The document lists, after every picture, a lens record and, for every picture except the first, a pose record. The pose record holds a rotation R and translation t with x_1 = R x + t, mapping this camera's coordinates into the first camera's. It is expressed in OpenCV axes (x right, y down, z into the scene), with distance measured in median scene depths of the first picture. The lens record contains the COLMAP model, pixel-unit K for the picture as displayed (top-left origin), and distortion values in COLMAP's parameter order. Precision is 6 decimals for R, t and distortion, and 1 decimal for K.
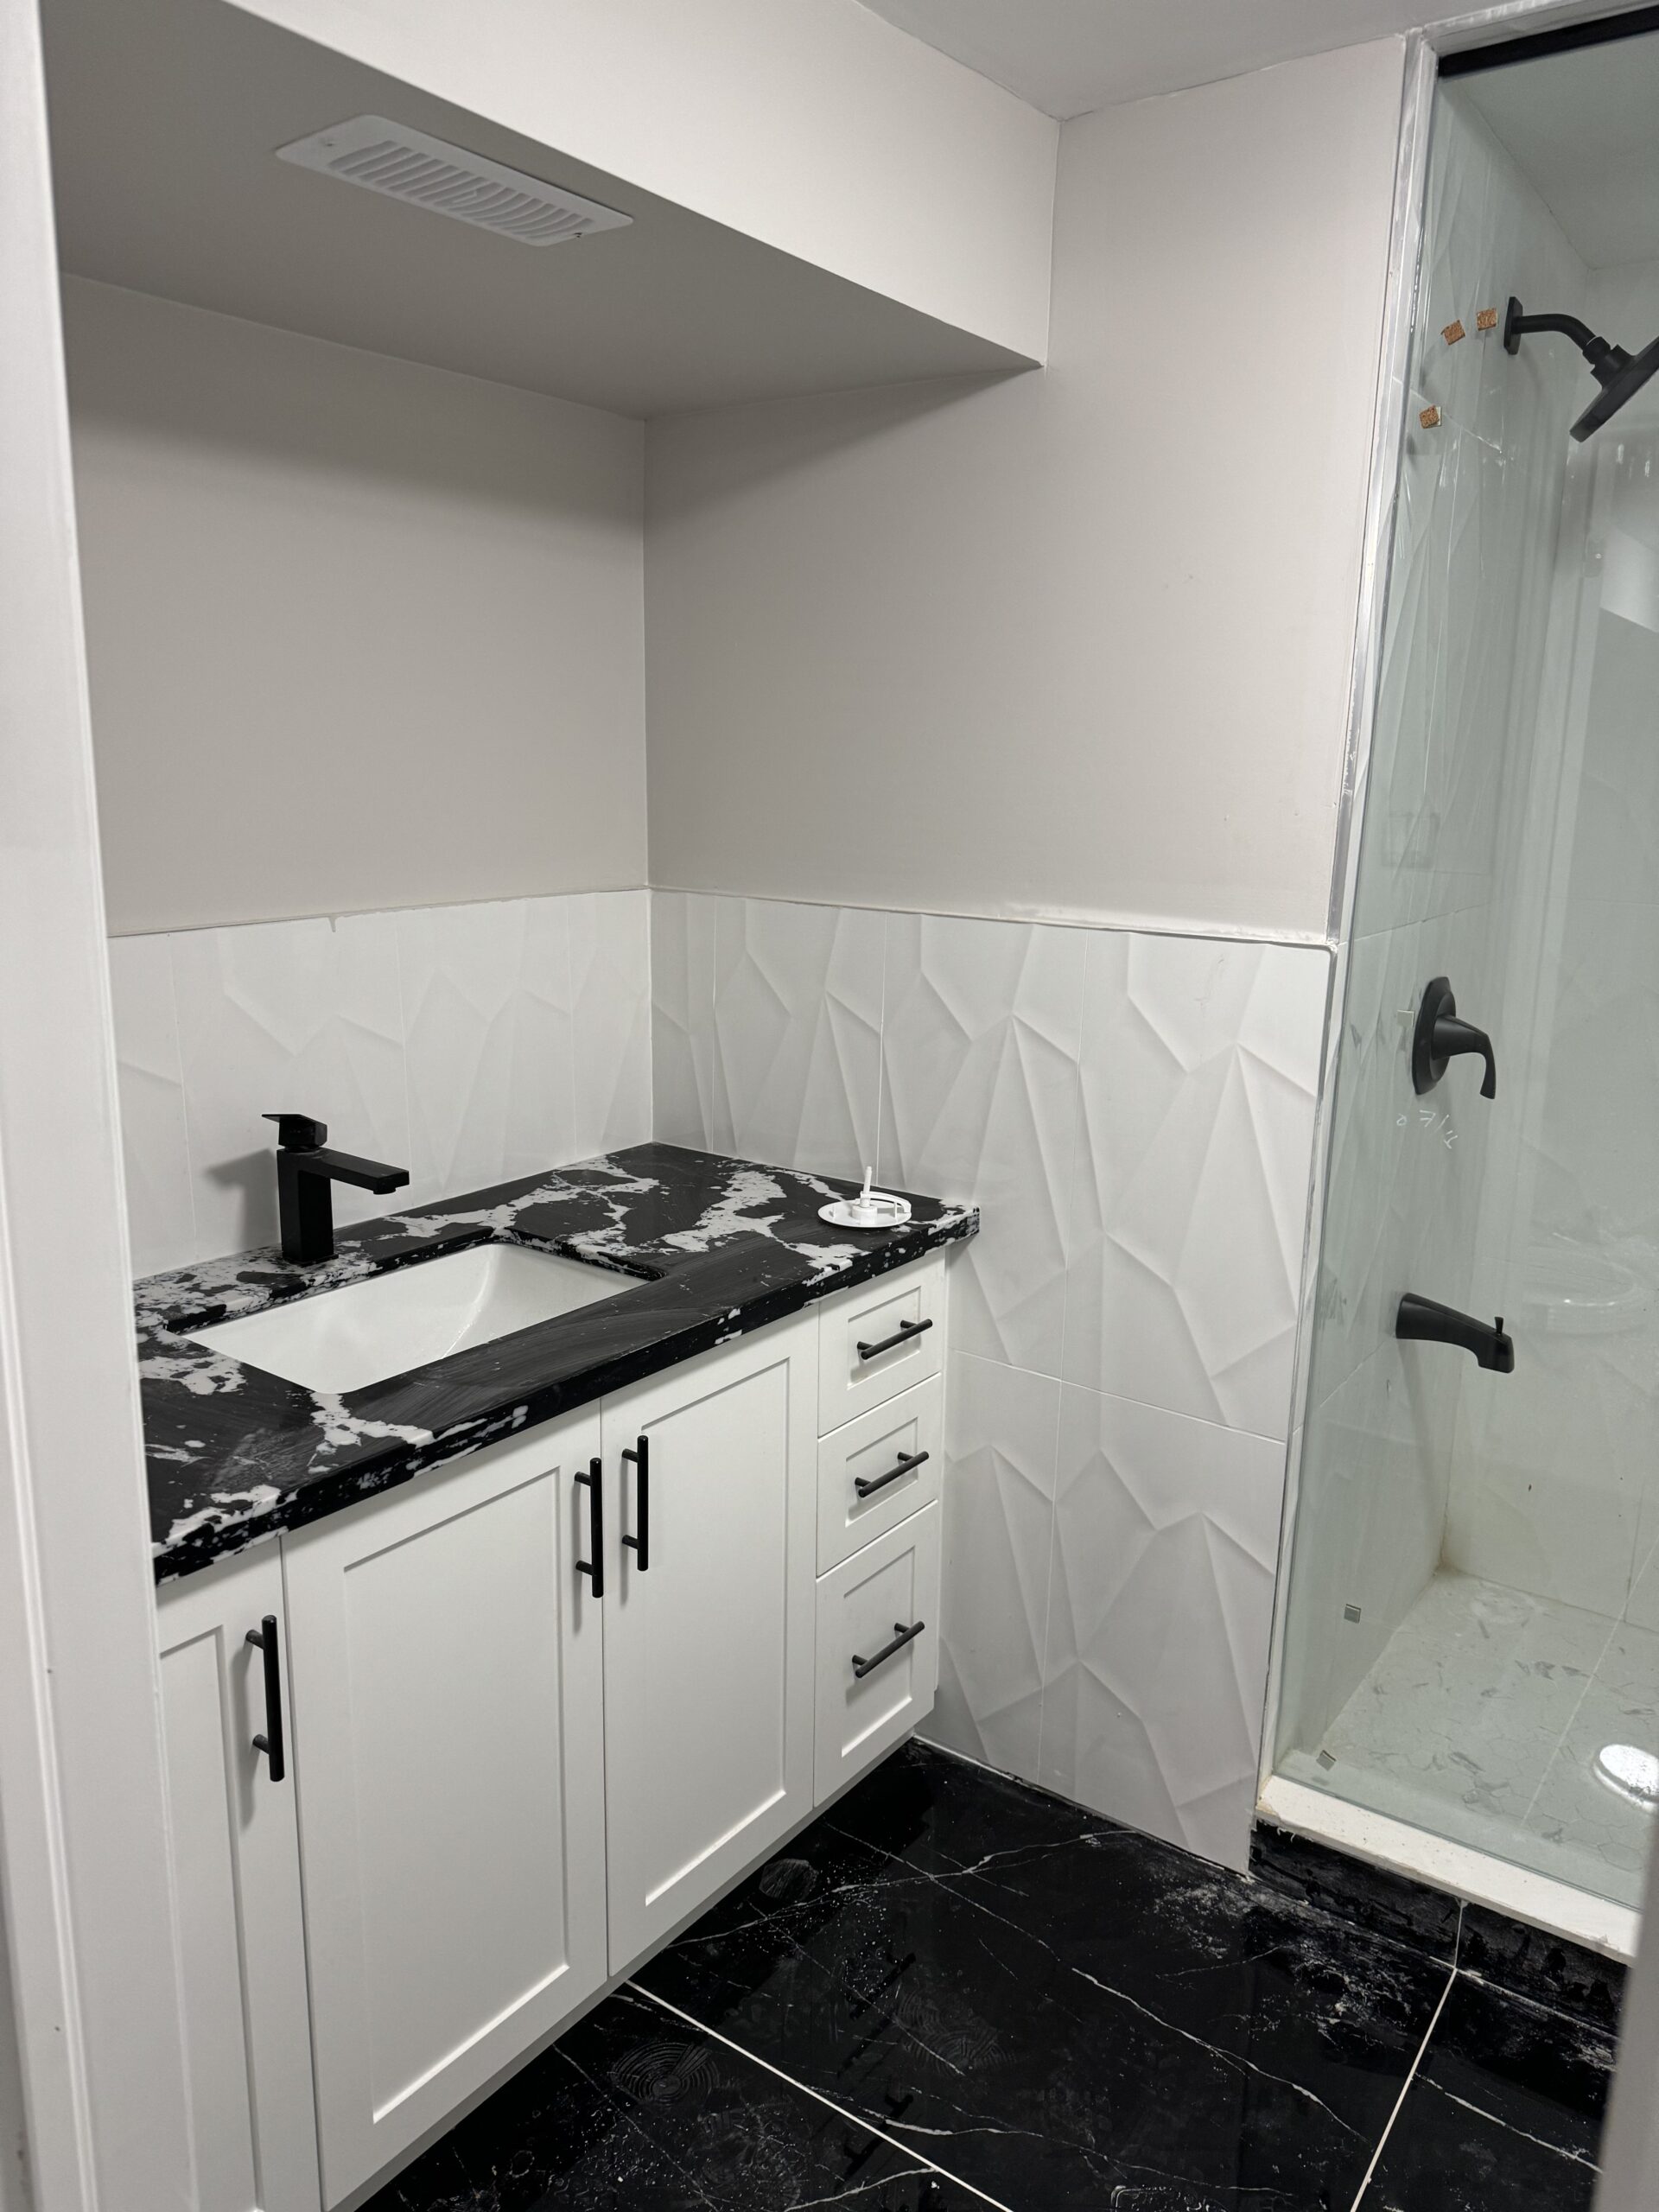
lens RADIAL K [[1573.5, 0, 831.9], [0, 1573.5, 1092.5], [0, 0, 1]] dist [0.023075, -0.023119]
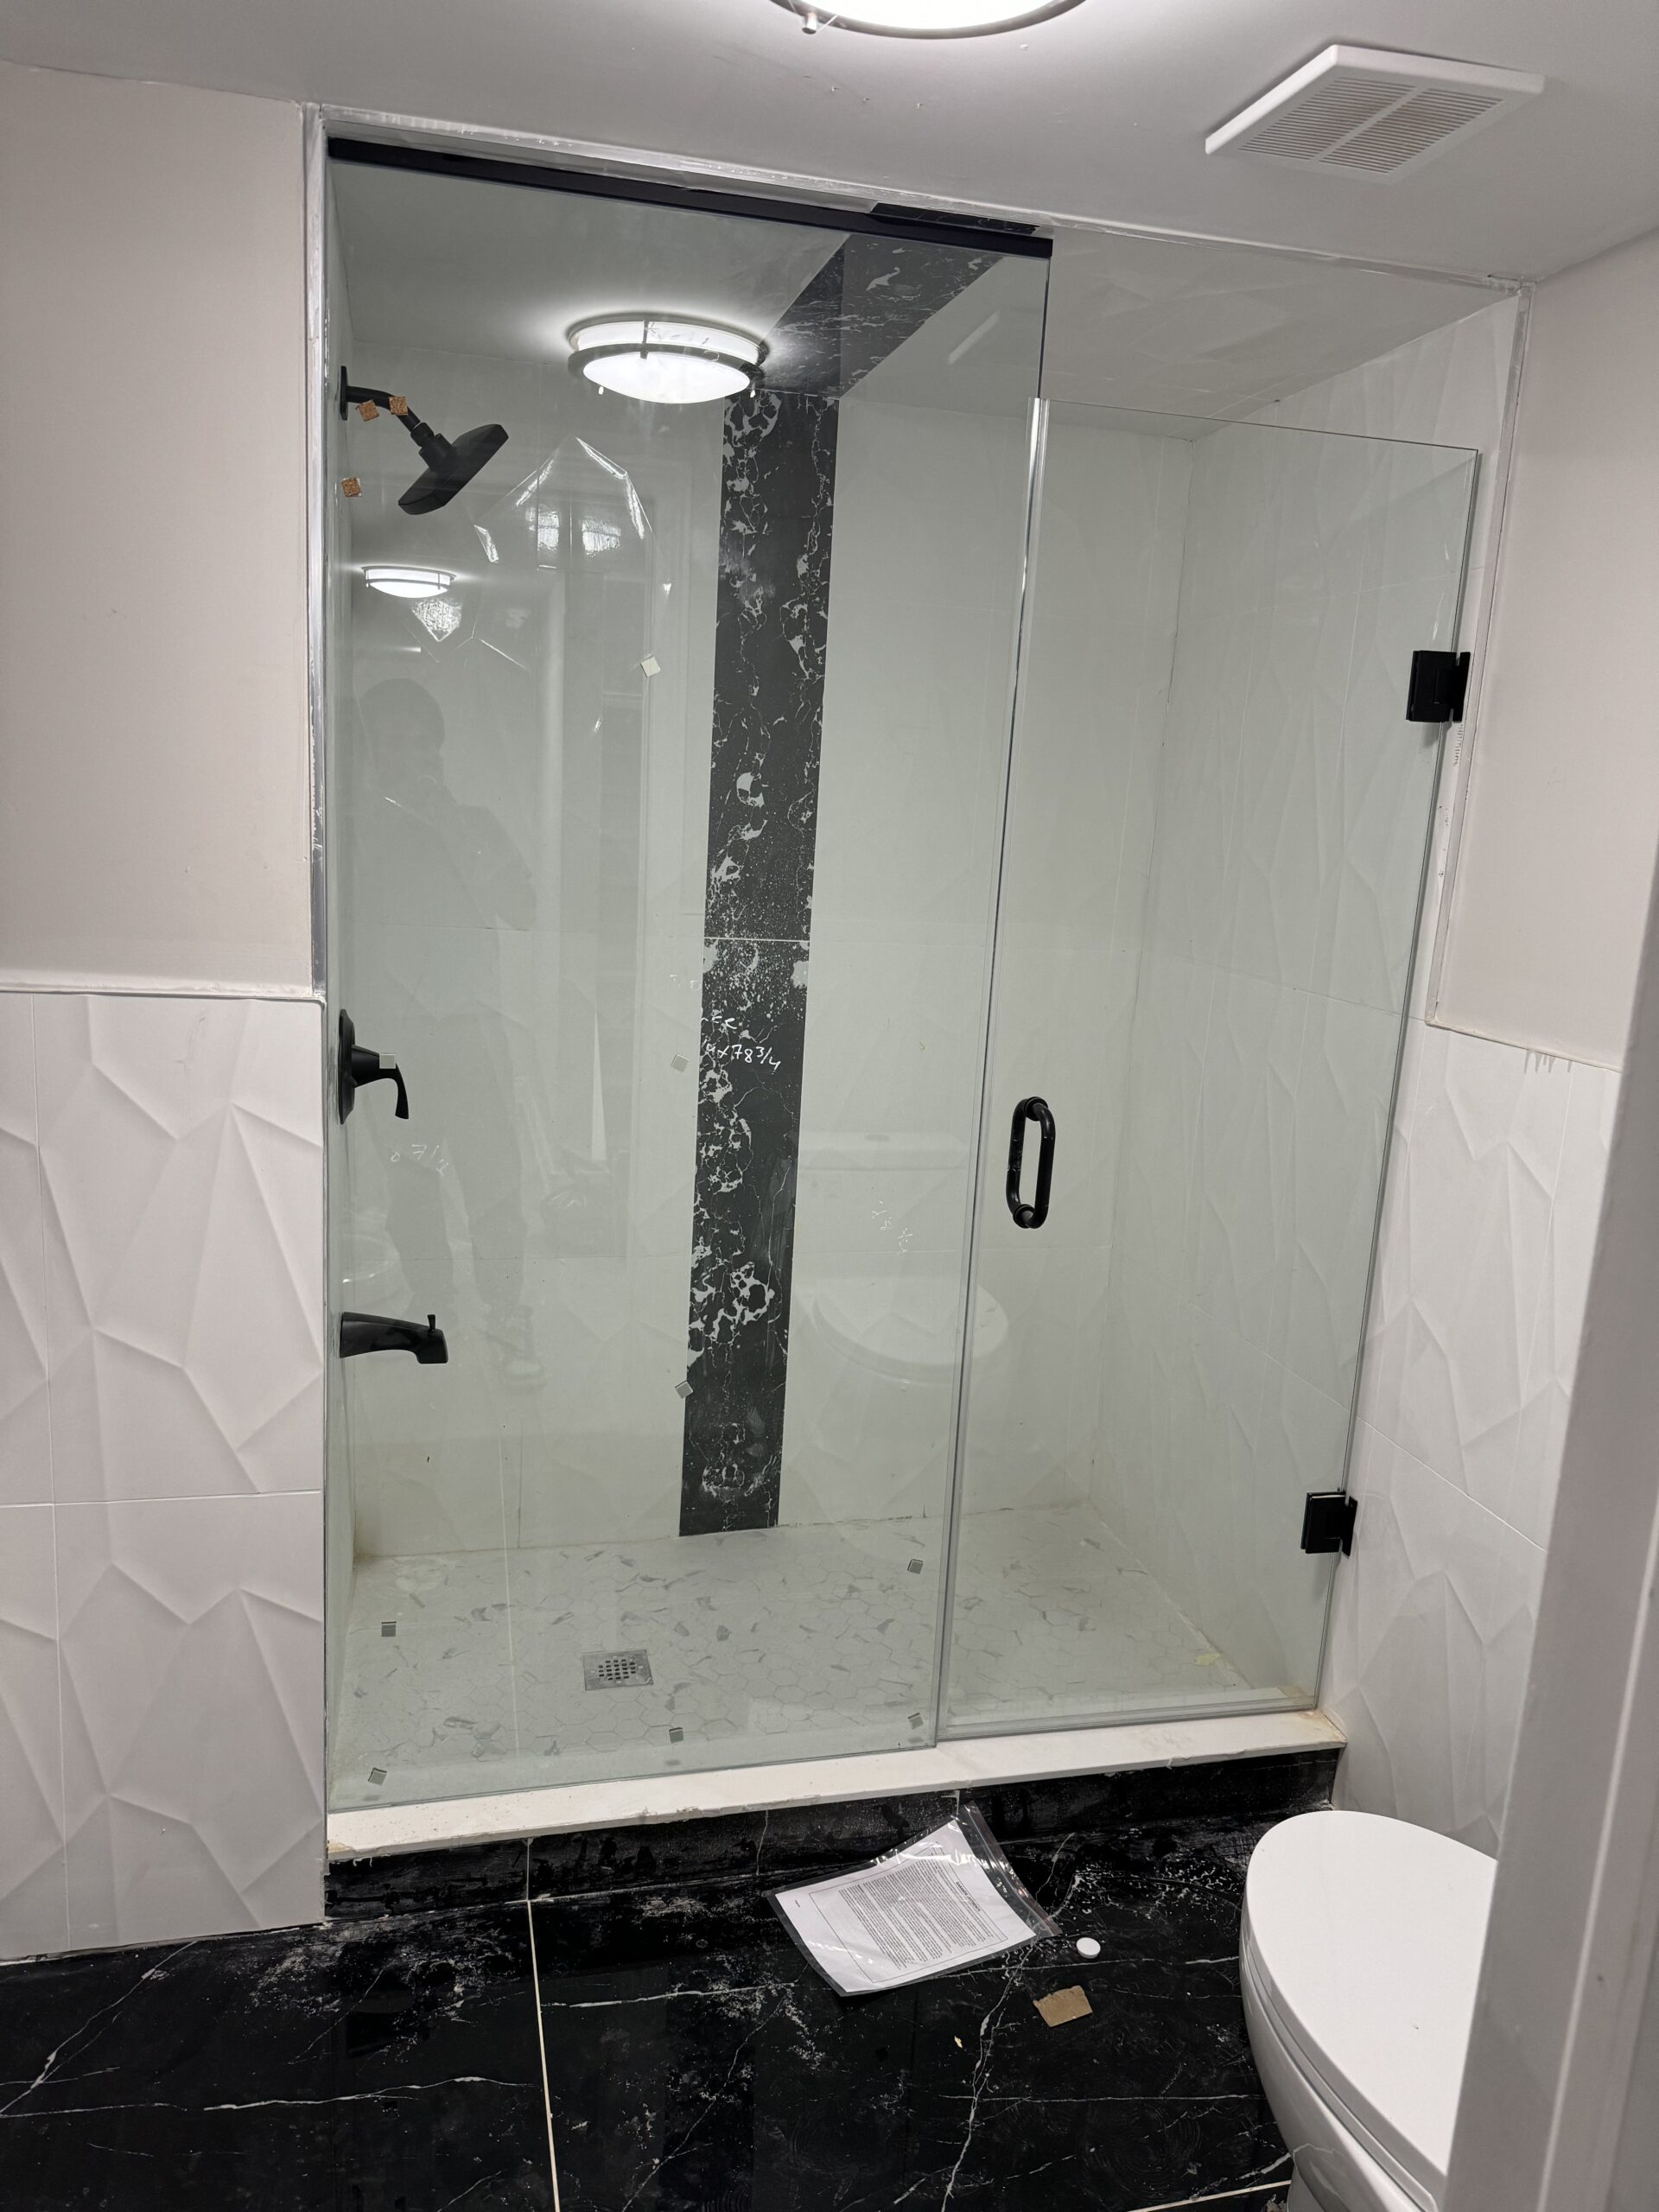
lens RADIAL K [[1573.5, 0, 829.6], [0, 1573.5, 1104.8], [0, 0, 1]] dist [0.023075, -0.023119]
pose [[0.651533, -0.129747, 0.747442, -0.216504], [0.111794, 0.990930, 0.074564, -0.058789], [-0.750337, 0.034979, 0.660129, 0.080864]]
